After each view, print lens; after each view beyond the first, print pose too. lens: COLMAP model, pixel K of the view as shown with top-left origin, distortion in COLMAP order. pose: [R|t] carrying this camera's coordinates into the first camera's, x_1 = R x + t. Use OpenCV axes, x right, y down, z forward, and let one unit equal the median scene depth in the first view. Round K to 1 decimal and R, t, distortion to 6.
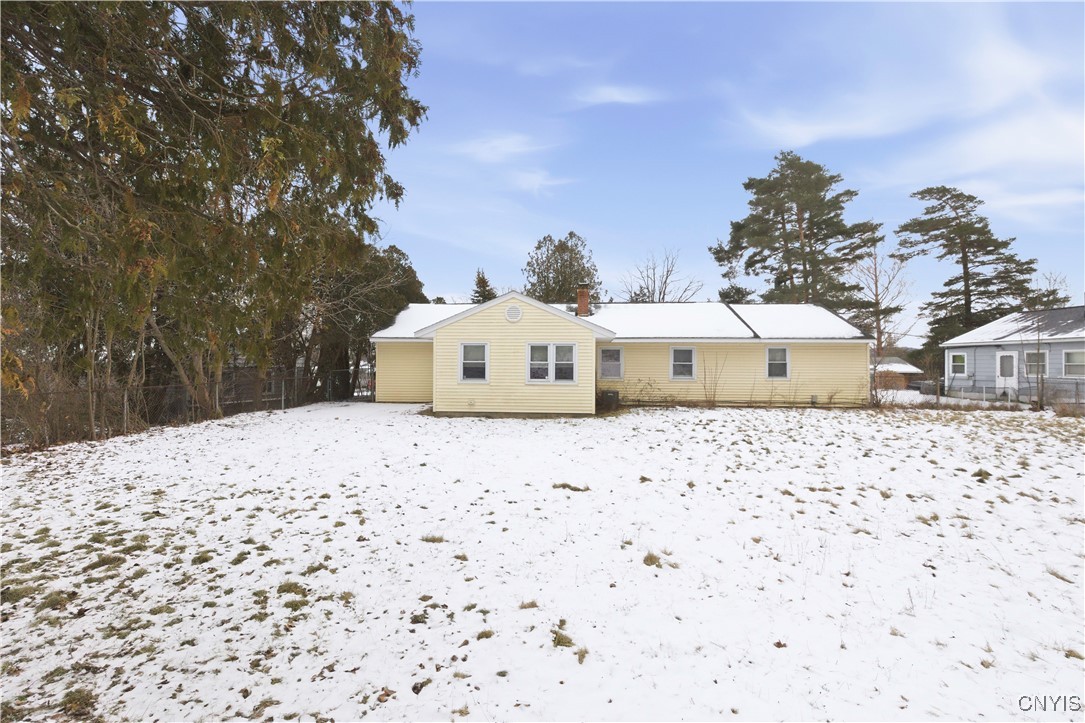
lens RADIAL K [[493.6, 0, 541.9], [0, 493.6, 366.0], [0, 0, 1]] dist [-0.001584, -0.000331]
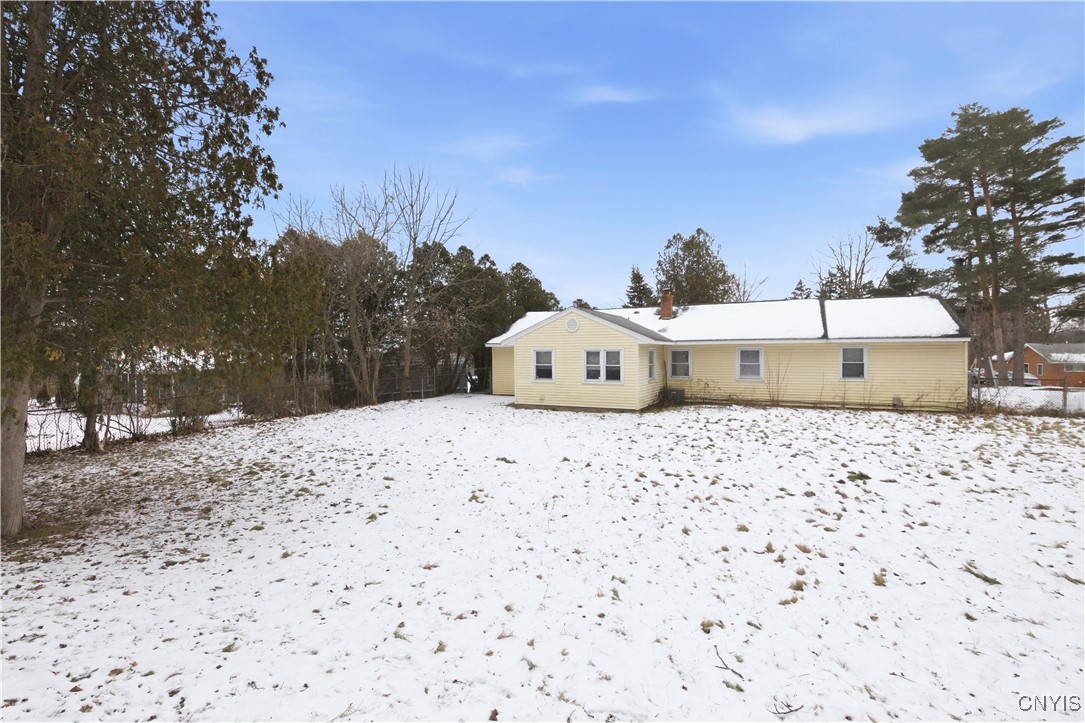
lens RADIAL K [[493.6, 0, 541.9], [0, 493.6, 366.0], [0, 0, 1]] dist [-0.001584, -0.000331]
pose [[0.925517, -0.001427, -0.378702, 0.279587], [0.009884, 0.999743, 0.020390, -0.026295], [0.378576, -0.022614, 0.925294, -0.127752]]
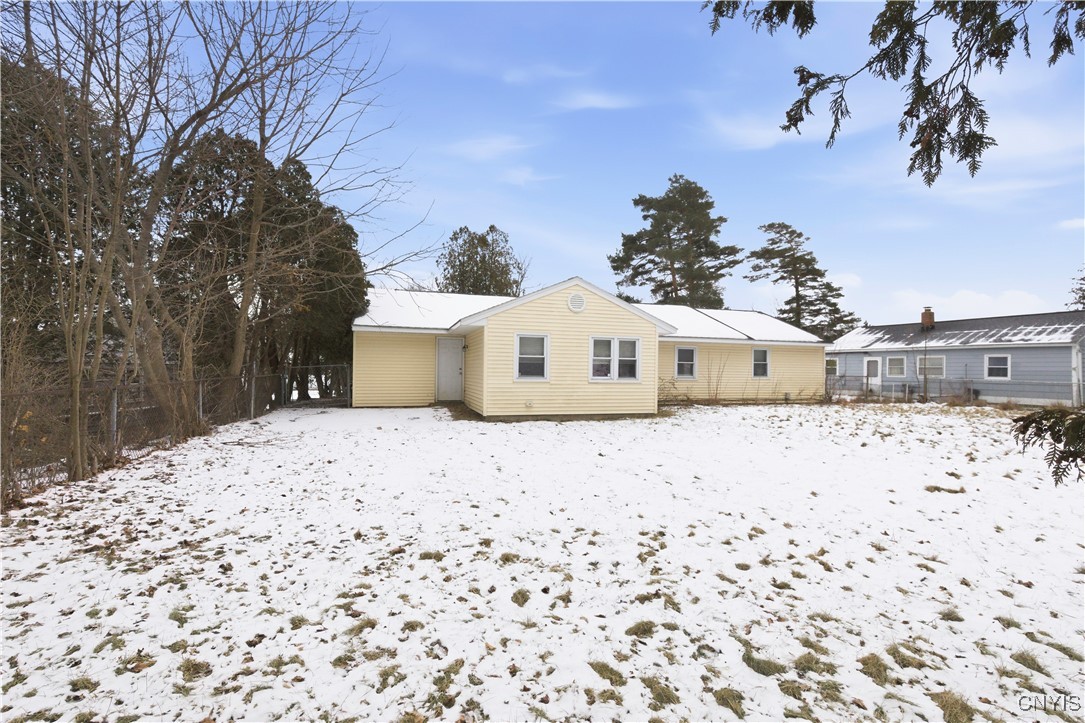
lens RADIAL K [[486.2, 0, 542.8], [0, 486.2, 376.1], [0, 0, 1]] dist [-0.000819, -0.000251]
pose [[0.932475, 0.002061, 0.361229, -0.361855], [-0.006332, 0.999923, 0.010642, 0.014179], [-0.361179, -0.012211, 0.932416, 0.173286]]
